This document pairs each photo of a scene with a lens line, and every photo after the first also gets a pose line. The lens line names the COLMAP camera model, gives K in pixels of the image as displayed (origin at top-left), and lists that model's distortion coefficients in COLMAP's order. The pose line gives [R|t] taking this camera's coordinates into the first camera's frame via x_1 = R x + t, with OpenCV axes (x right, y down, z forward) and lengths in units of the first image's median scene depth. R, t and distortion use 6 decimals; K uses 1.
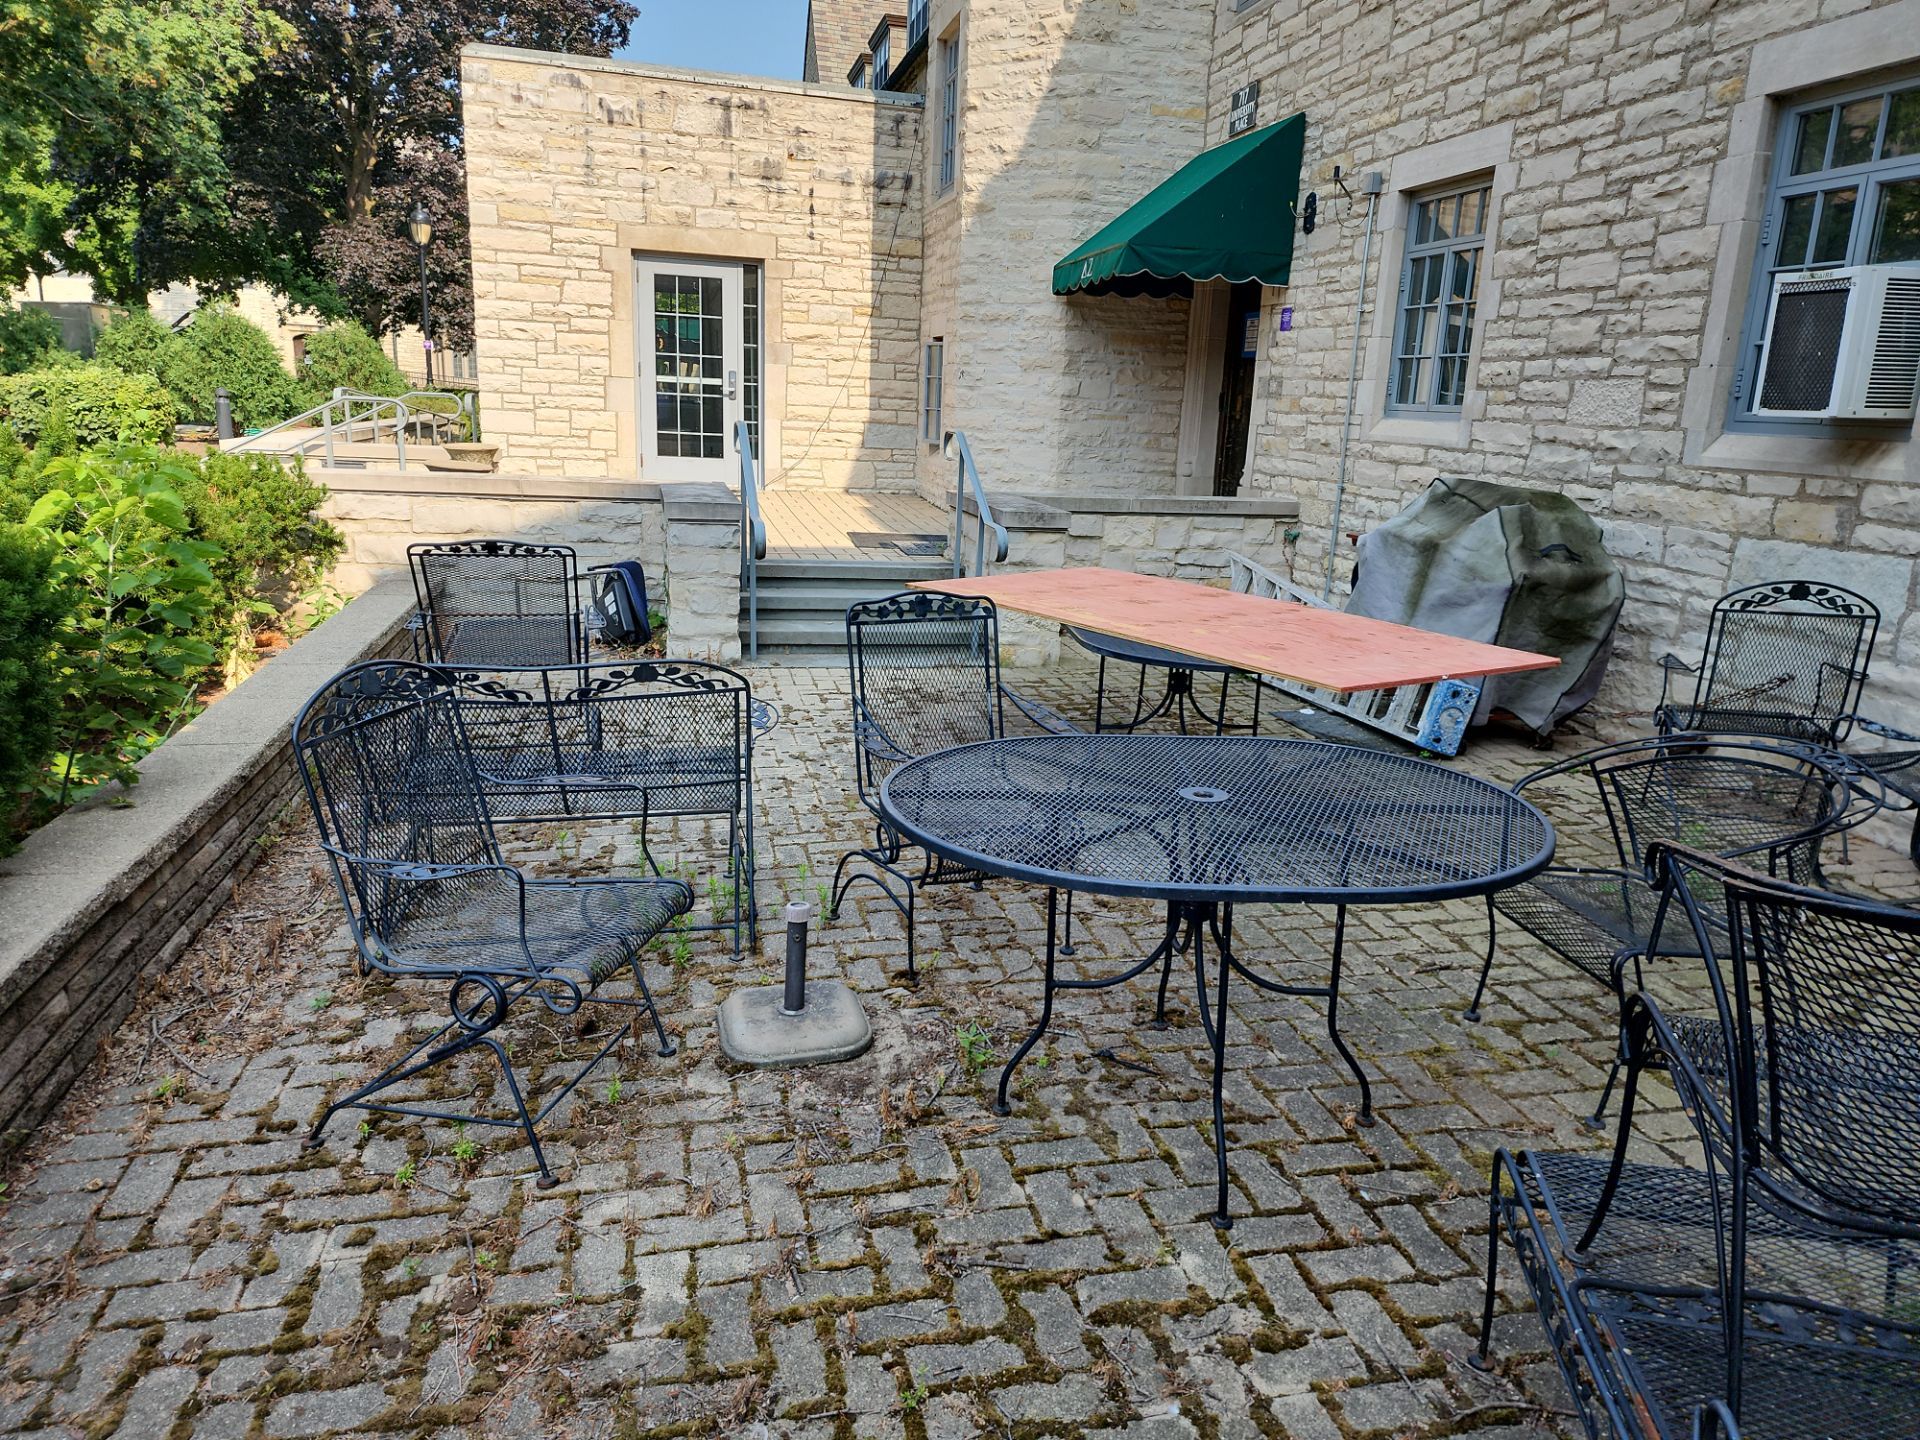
lens RADIAL K [[1278.6, 0, 983.5], [0, 1278.6, 718.4], [0, 0, 1]] dist [0.070842, -0.056678]
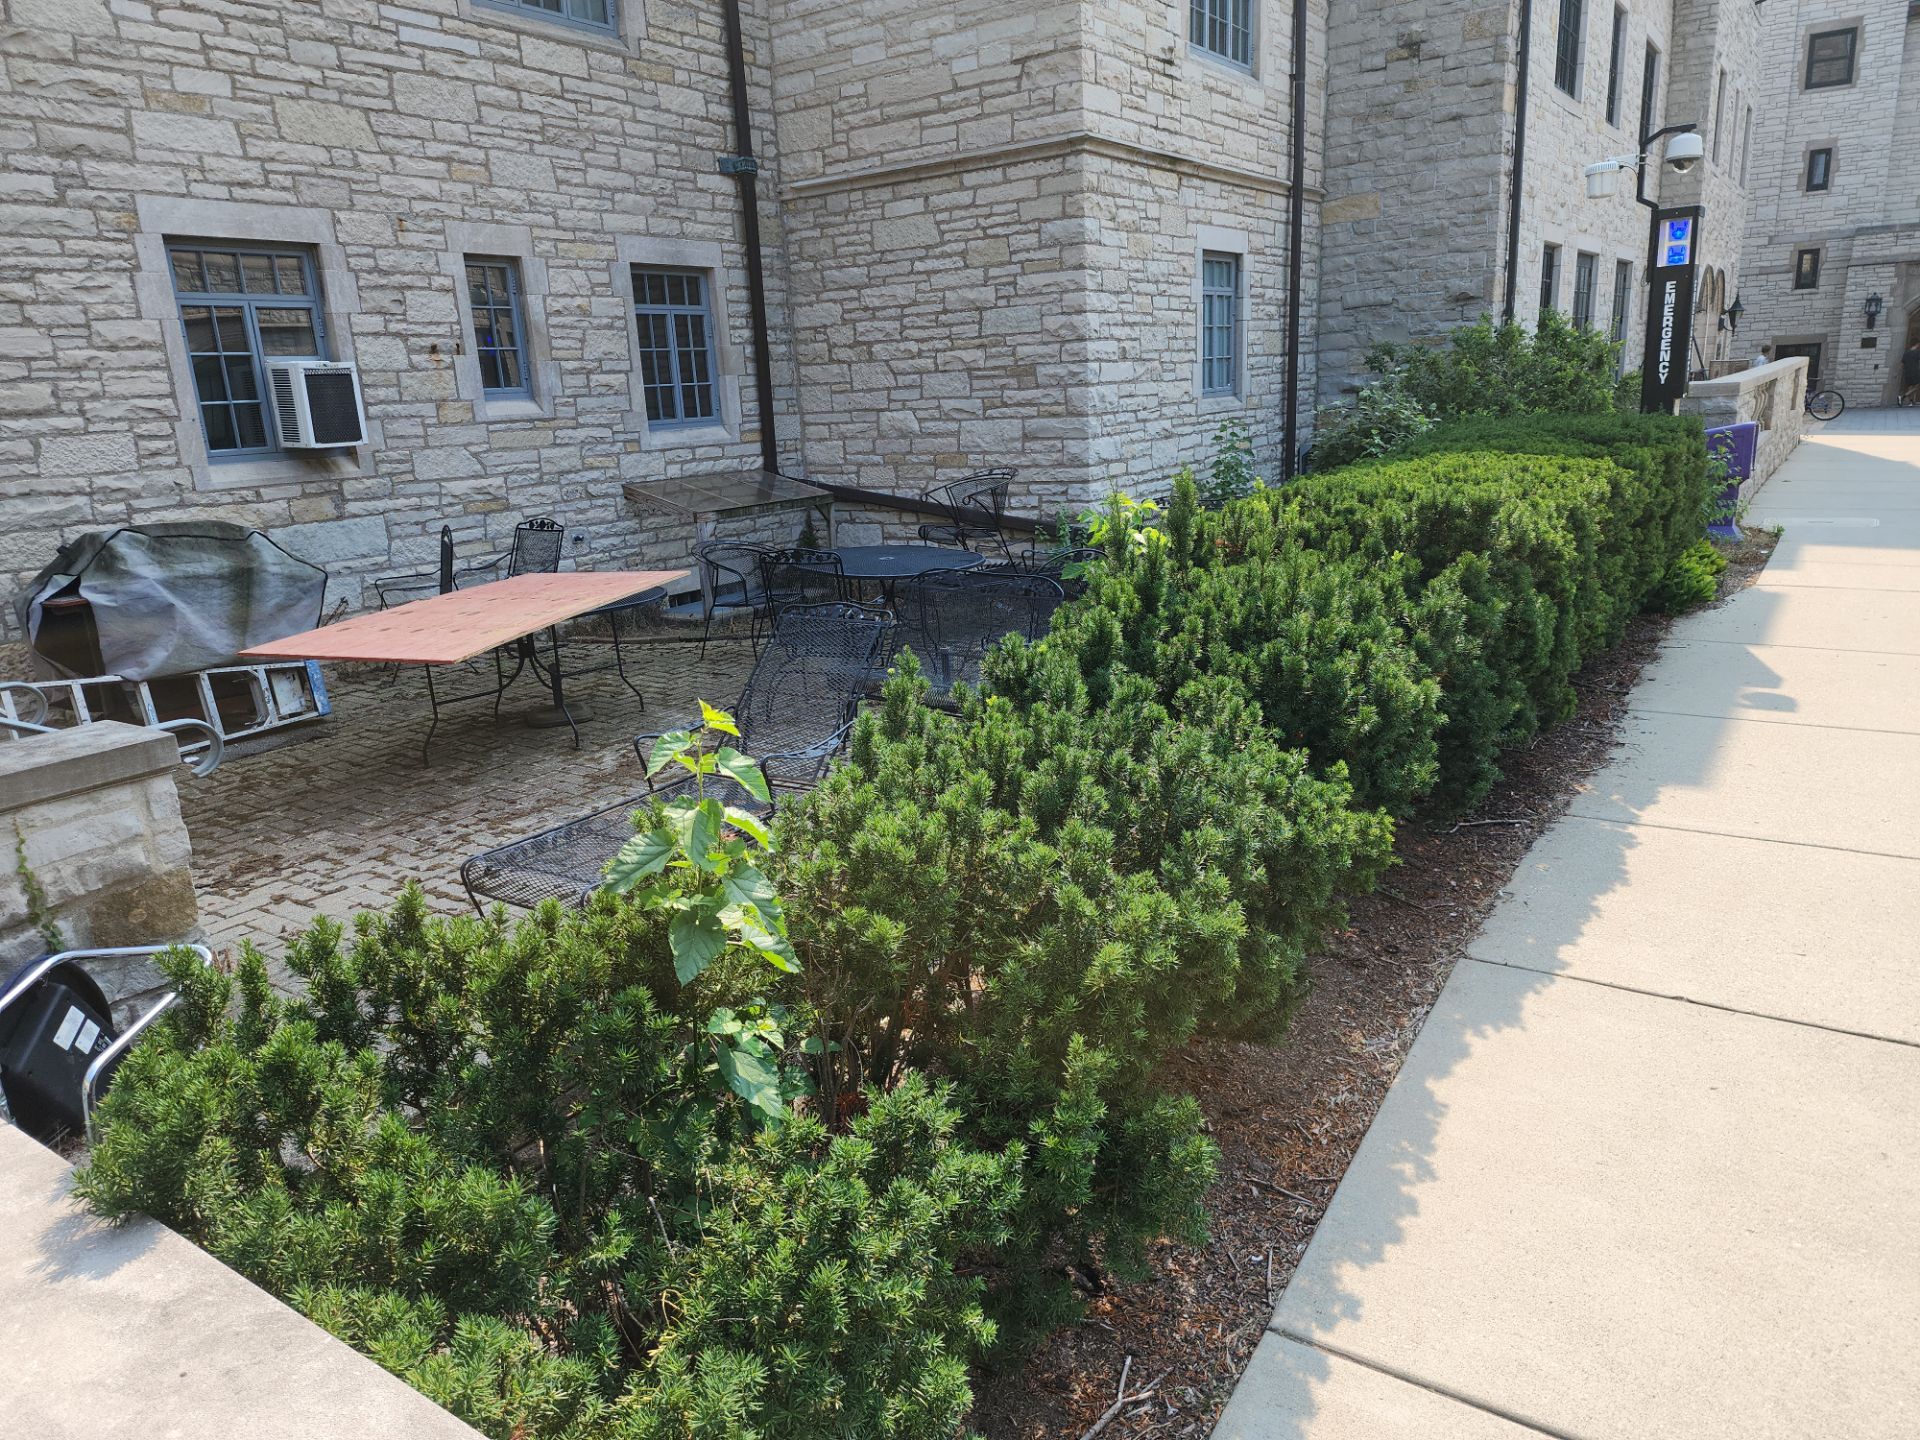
lens RADIAL K [[1278.6, 0, 953.0], [0, 1278.6, 732.1], [0, 0, 1]] dist [0.070842, -0.056678]
pose [[-0.664137, -0.205801, 0.718727, -0.741046], [0.202993, 0.875608, 0.438298, -0.294423], [-0.719525, 0.436986, -0.539747, 0.909489]]
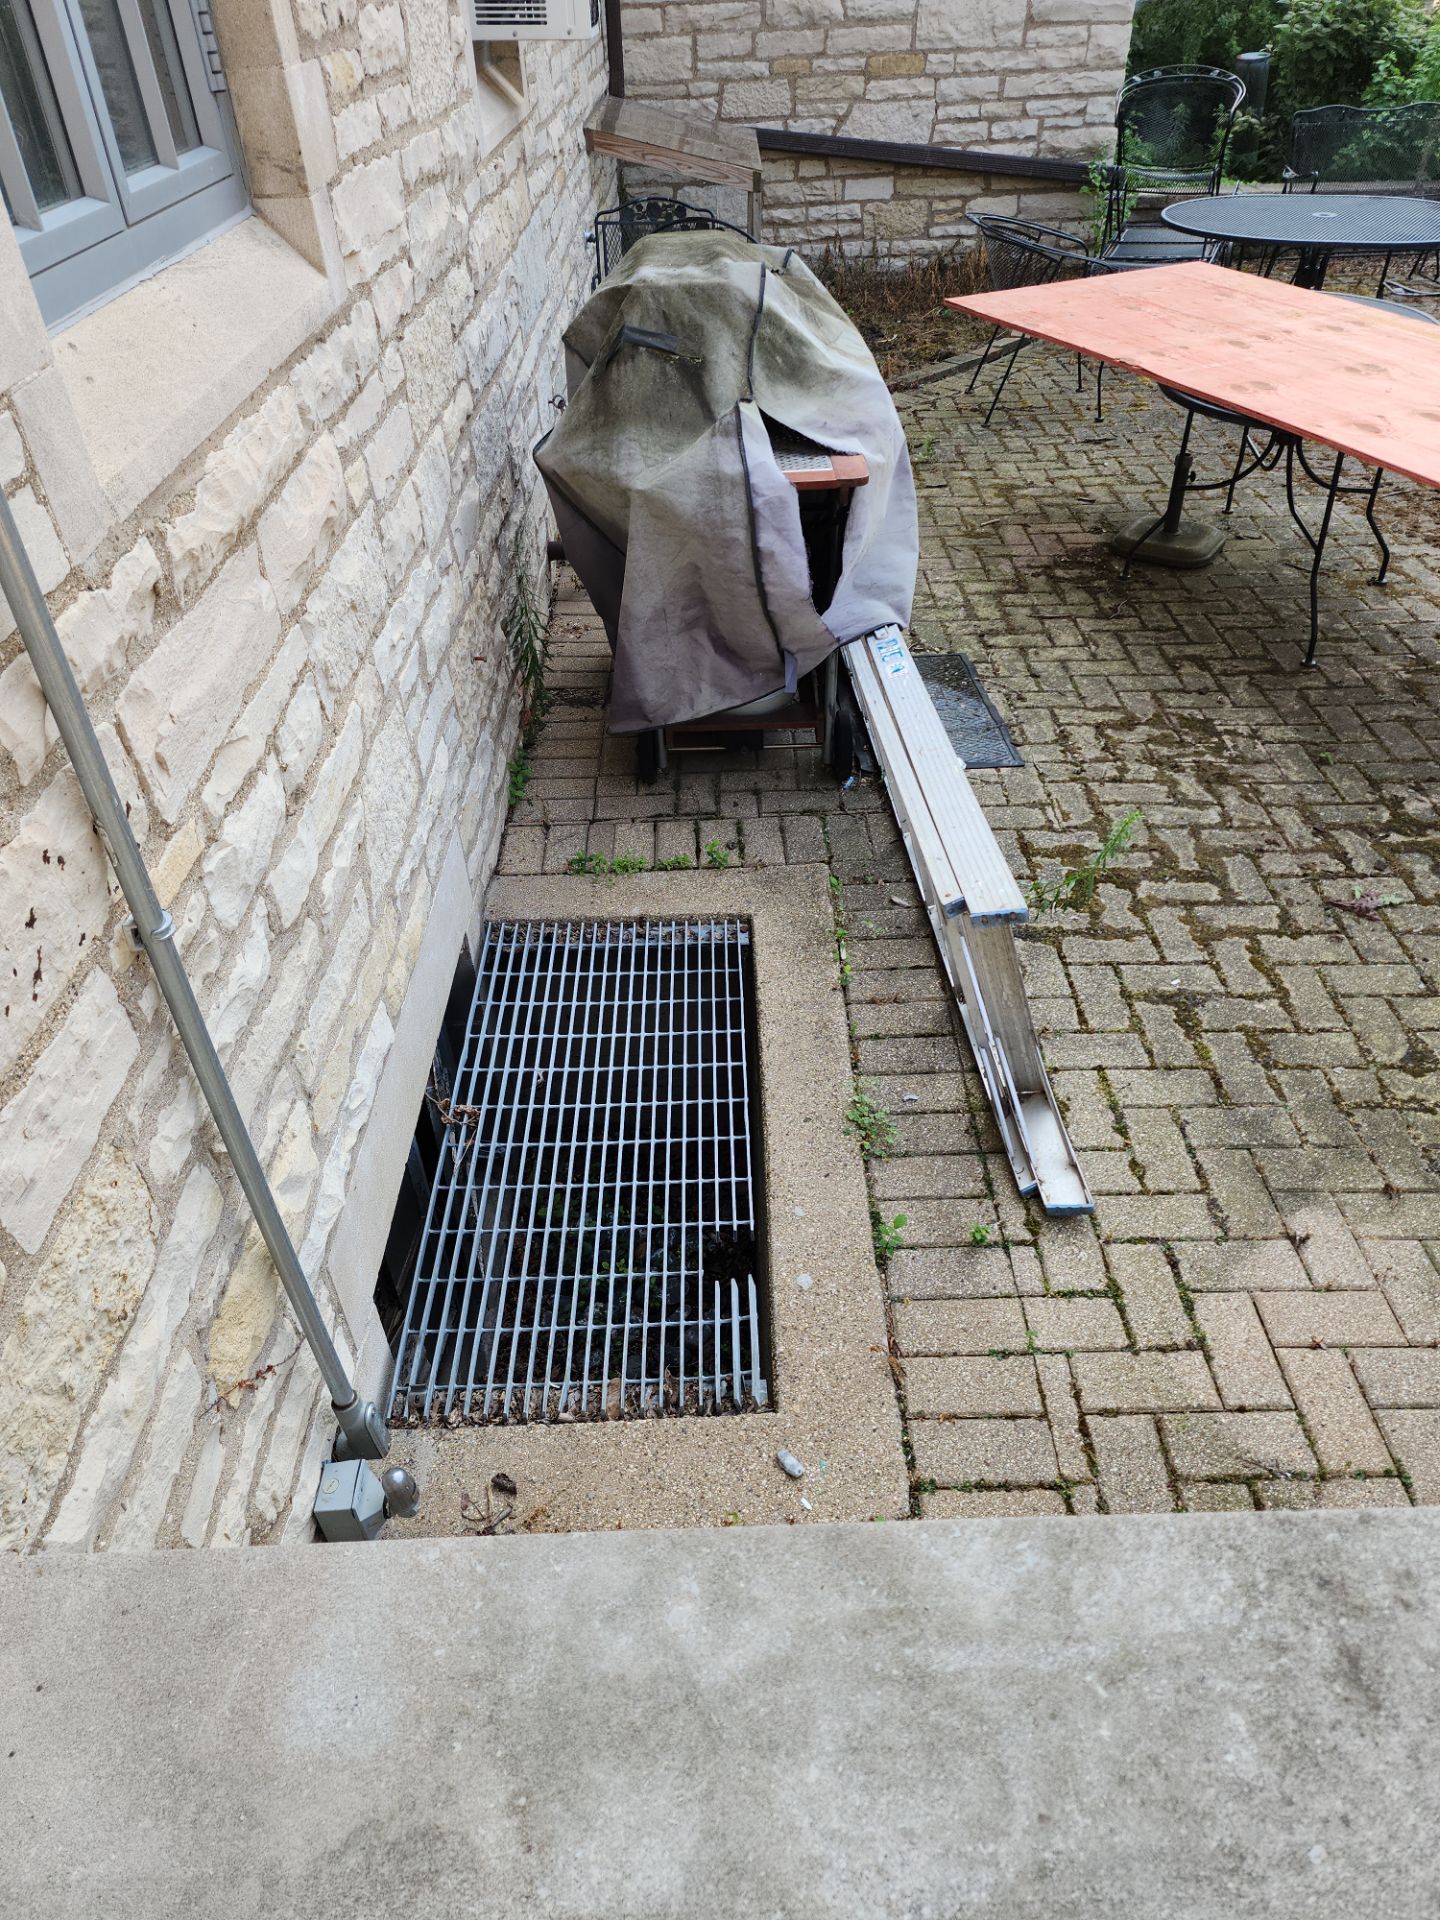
lens RADIAL K [[1278.6, 0, 724.3], [0, 1278.6, 944.8], [0, 0, 1]] dist [0.070842, -0.056678]
pose [[-0.975245, -0.142495, 0.169090, 0.203199], [0.046783, 0.614411, 0.787598, -0.308489], [-0.216120, 0.776012, -0.592535, 1.133036]]
